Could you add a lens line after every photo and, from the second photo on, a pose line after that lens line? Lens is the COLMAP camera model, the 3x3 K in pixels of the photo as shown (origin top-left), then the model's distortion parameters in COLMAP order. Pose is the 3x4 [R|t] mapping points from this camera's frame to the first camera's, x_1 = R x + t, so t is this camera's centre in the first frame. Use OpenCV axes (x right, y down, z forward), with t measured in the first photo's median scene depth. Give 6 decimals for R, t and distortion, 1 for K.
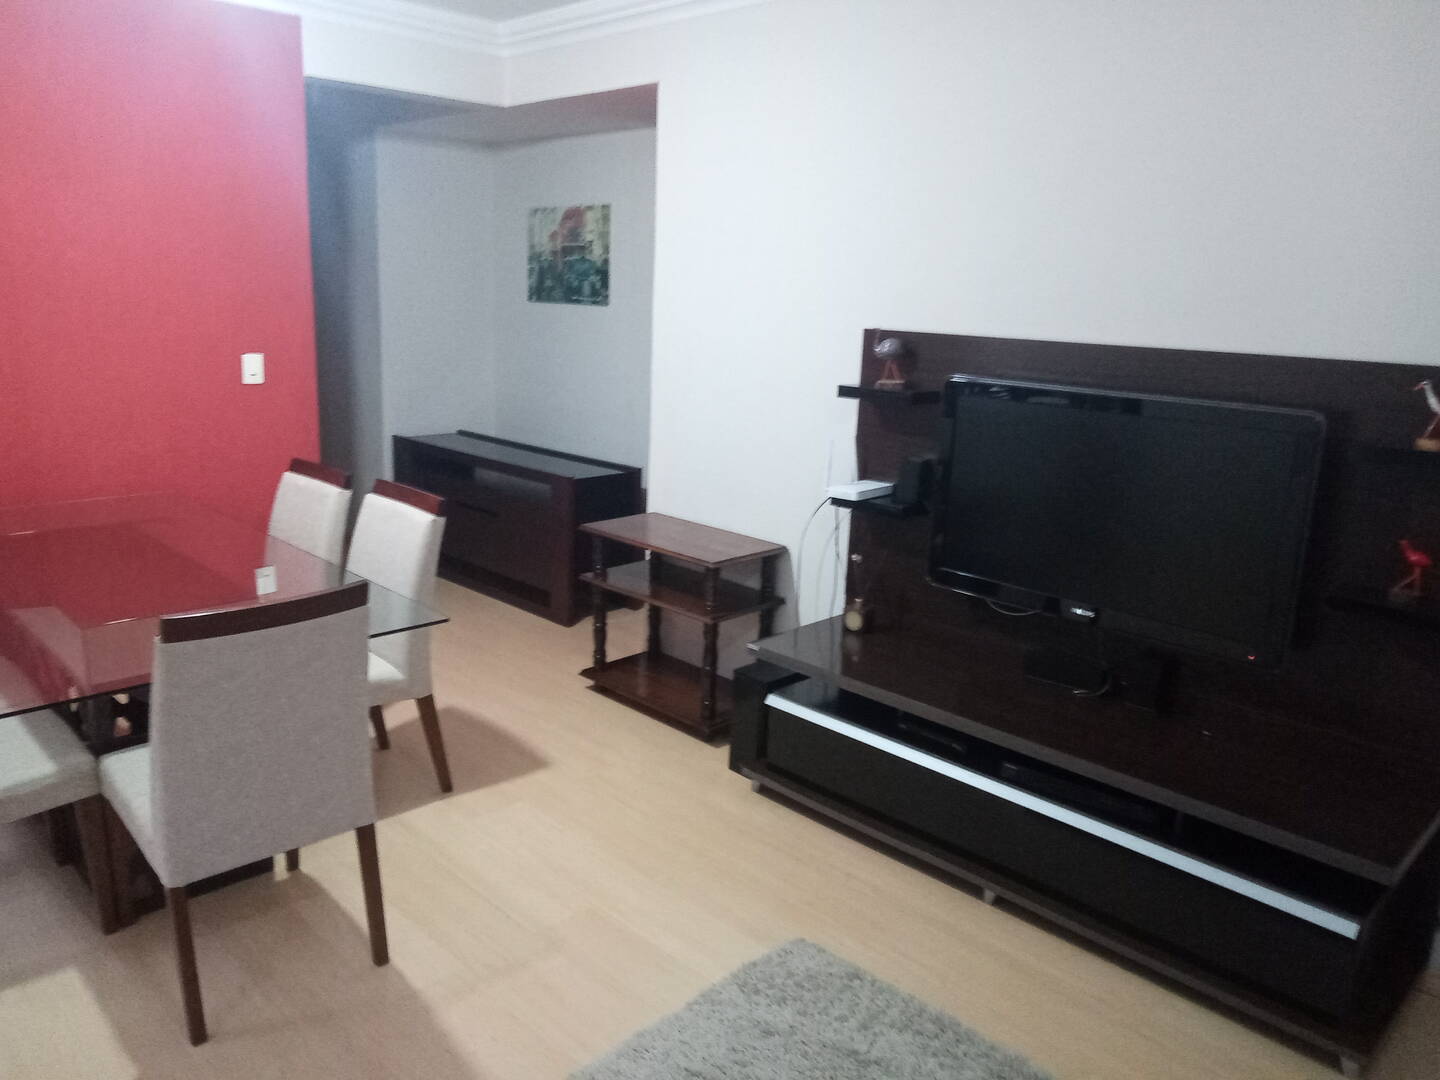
lens RADIAL K [[1078.2, 0, 719.4], [0, 1078.2, 539.5], [0, 0, 1]] dist [-0.001635, -0.000644]
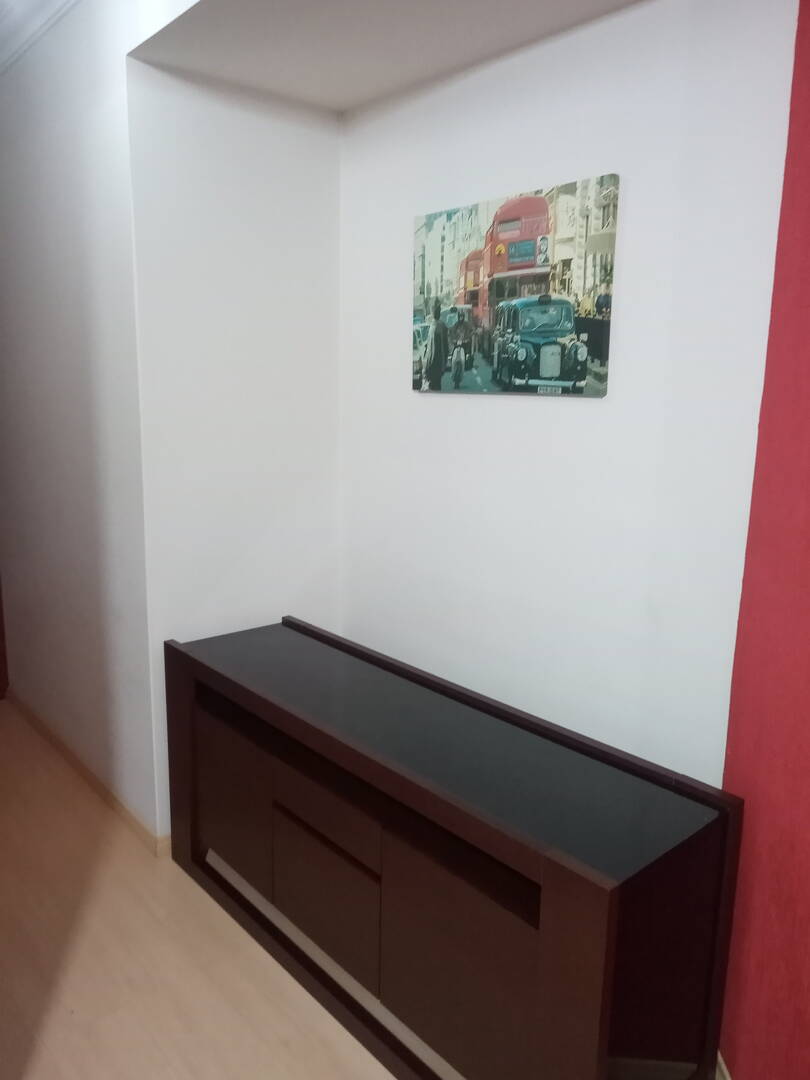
lens RADIAL K [[808.7, 0, 405.1], [0, 808.7, 540.6], [0, 0, 1]] dist [-0.001635, -0.000644]
pose [[0.996820, -0.001103, -0.079678, -0.156714], [-0.001978, 0.999253, -0.038586, -0.138113], [0.079661, 0.038621, 0.996074, 0.632497]]
